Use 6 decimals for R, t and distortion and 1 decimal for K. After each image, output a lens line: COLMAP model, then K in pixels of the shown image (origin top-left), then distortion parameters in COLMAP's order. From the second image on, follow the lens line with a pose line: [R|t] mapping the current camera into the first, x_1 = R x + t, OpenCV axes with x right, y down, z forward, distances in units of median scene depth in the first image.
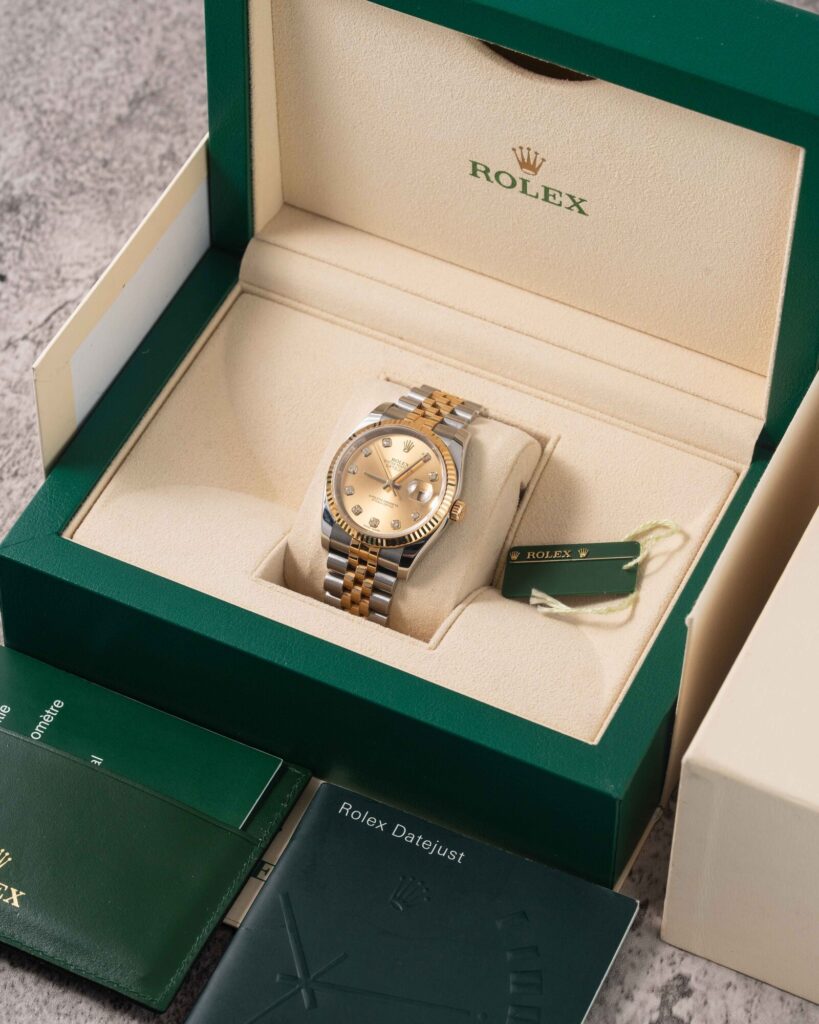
lens RADIAL K [[3963.2, 0, 409.7], [0, 3963.2, 399.2], [0, 0, 1]] dist [-0.034193, -2.694092]
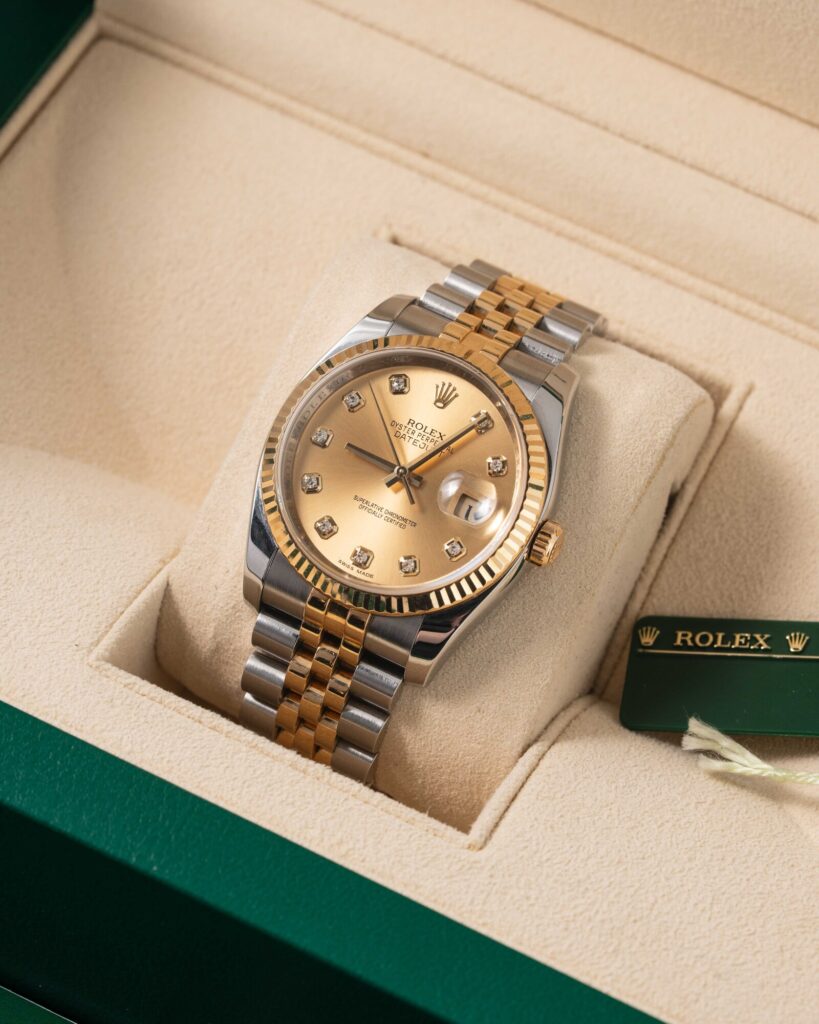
lens RADIAL K [[3963.2, 0, 409.7], [0, 3963.2, 399.2], [0, 0, 1]] dist [-0.034193, -2.694092]
pose [[0.996503, 0.063263, 0.054589, -0.029448], [-0.066452, 0.996060, 0.058723, -0.014421], [-0.050659, -0.062146, 0.996781, 0.536496]]
